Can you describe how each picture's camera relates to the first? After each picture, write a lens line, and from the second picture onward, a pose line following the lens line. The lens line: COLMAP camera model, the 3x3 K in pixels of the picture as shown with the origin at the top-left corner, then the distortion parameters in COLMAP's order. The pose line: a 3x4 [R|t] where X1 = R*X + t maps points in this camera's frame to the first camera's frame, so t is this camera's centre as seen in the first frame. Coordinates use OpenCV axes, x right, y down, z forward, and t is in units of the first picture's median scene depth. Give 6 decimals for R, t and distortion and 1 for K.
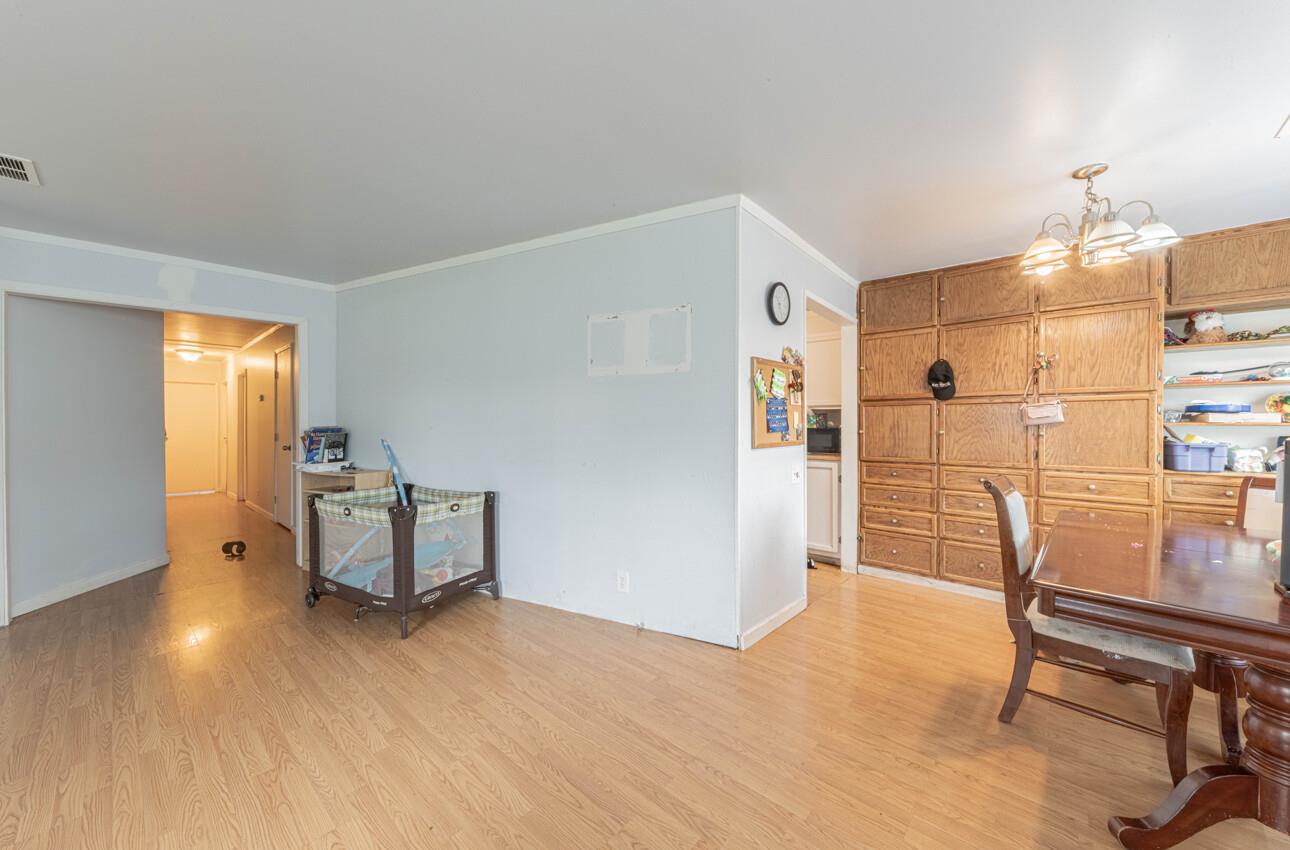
lens RADIAL K [[470.3, 0, 645.1], [0, 470.3, 430.8], [0, 0, 1]] dist [0.001177, -0.003576]
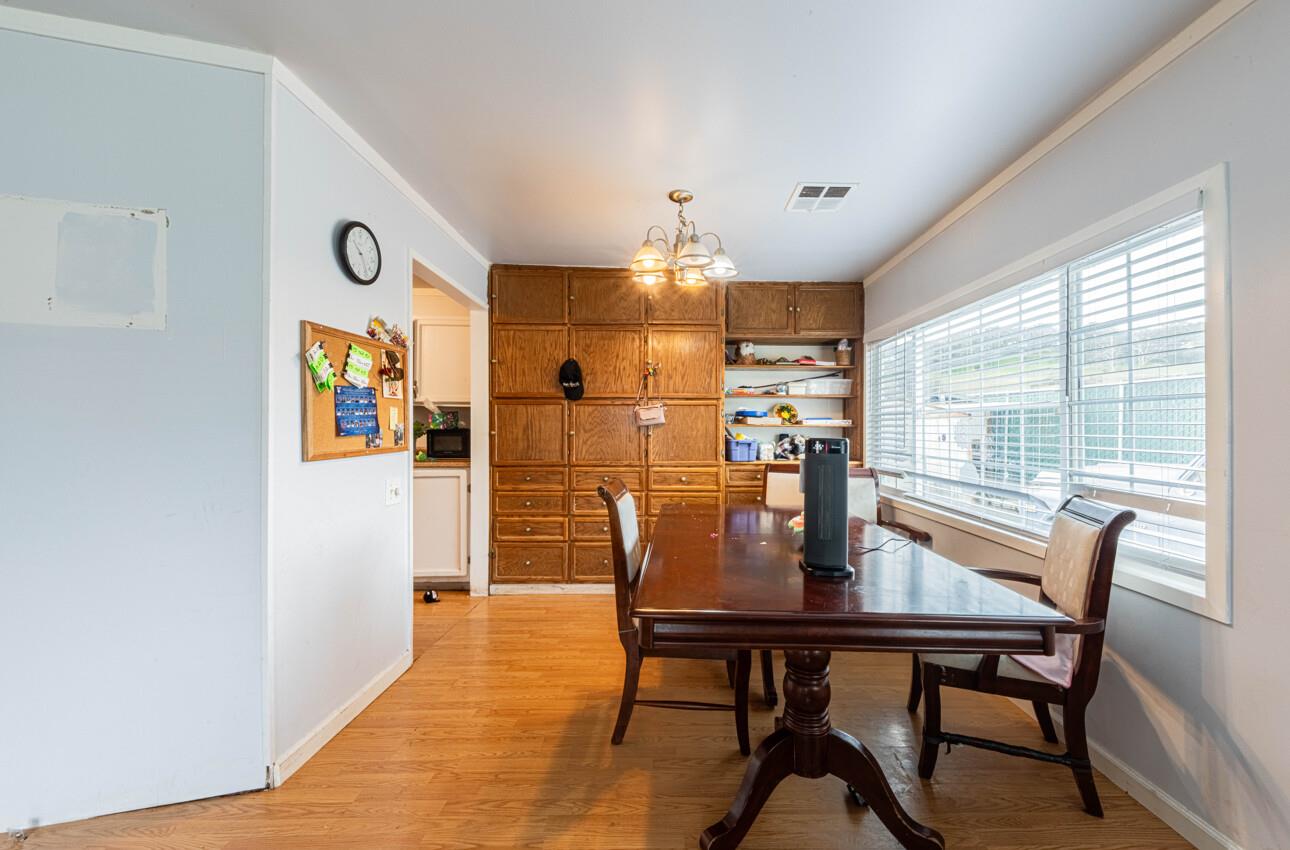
lens RADIAL K [[500.3, 0, 670.4], [0, 500.3, 430.2], [0, 0, 1]] dist [0.000214, -0.000044]
pose [[0.742311, -0.003618, 0.670046, 0.094890], [0.004709, 0.999989, 0.000182, -0.002210], [-0.670039, 0.003020, 0.742319, 0.098180]]
